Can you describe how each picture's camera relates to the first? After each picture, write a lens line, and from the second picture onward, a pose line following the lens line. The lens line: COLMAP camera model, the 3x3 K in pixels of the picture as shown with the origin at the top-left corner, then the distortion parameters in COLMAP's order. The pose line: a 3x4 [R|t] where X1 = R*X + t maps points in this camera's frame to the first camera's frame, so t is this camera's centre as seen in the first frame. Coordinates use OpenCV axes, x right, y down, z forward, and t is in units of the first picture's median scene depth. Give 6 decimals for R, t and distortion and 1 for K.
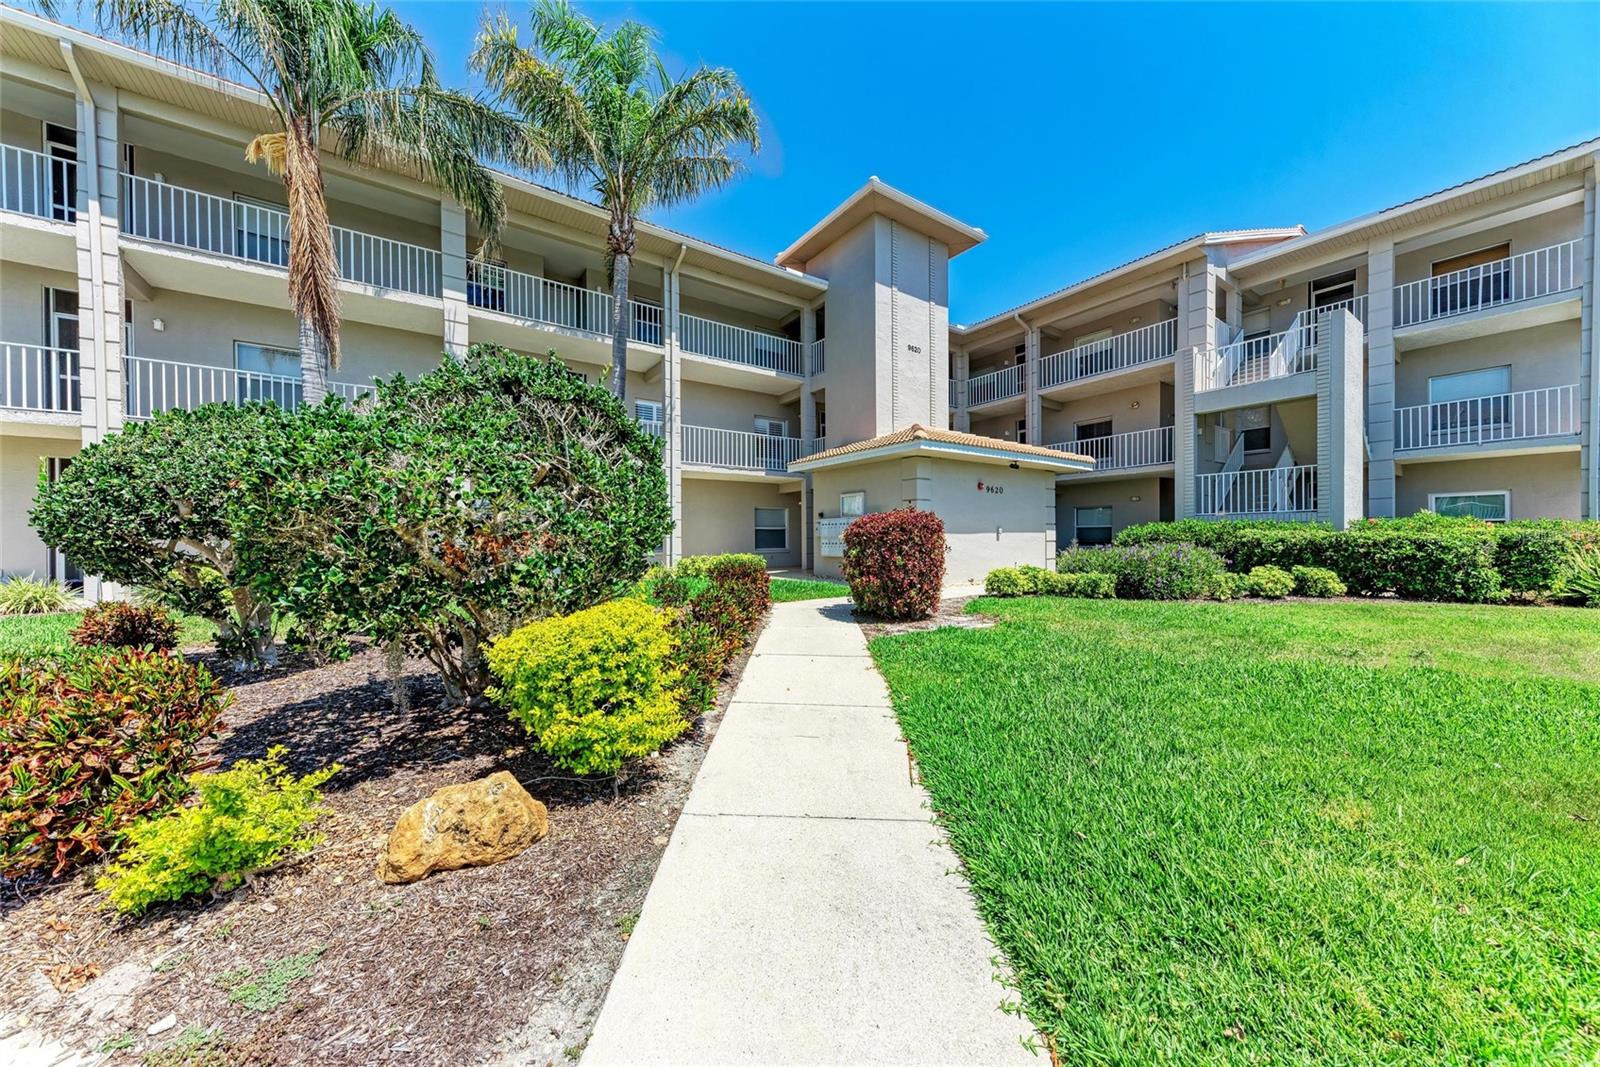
lens RADIAL K [[550.6, 0, 799.9], [0, 550.6, 539.8], [0, 0, 1]] dist [0.000113, 0.000002]
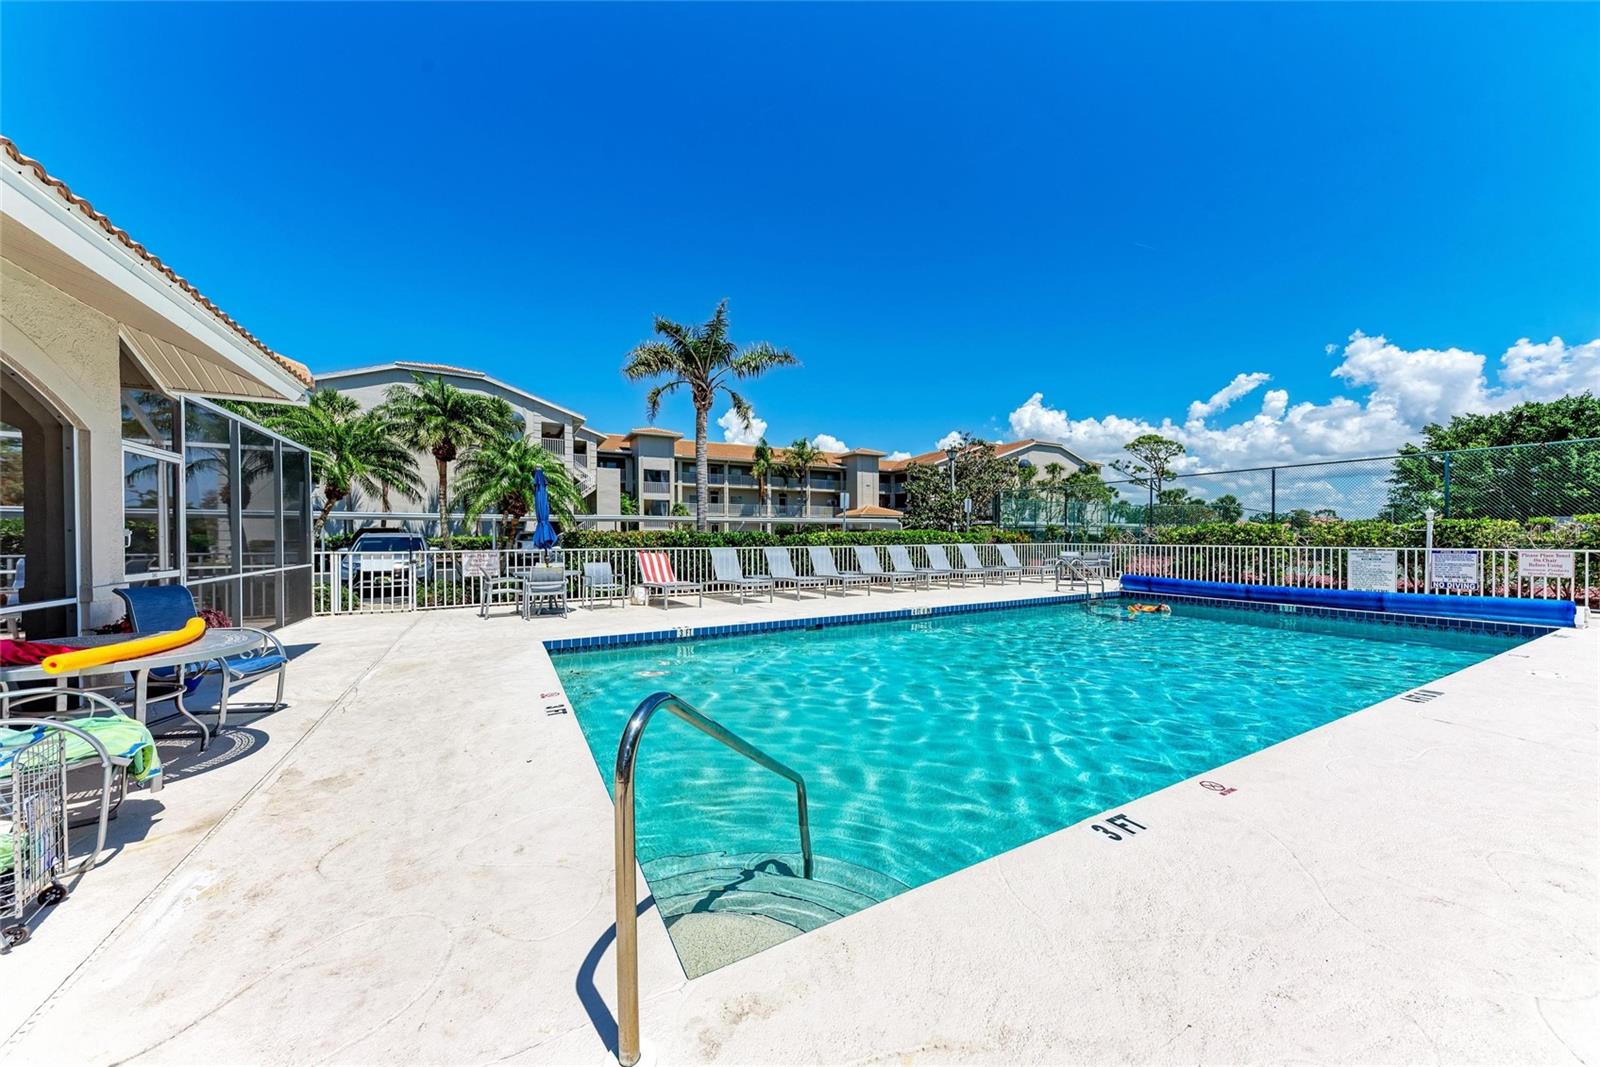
lens RADIAL K [[550.6, 0, 804.5], [0, 550.6, 535.9], [0, 0, 1]] dist [0.000113, 0.000002]
pose [[0.993932, 0.003442, -0.109940, 0.201779], [-0.003187, 0.999992, 0.002495, 0.017749], [0.109948, -0.002129, 0.993935, -3.166292]]
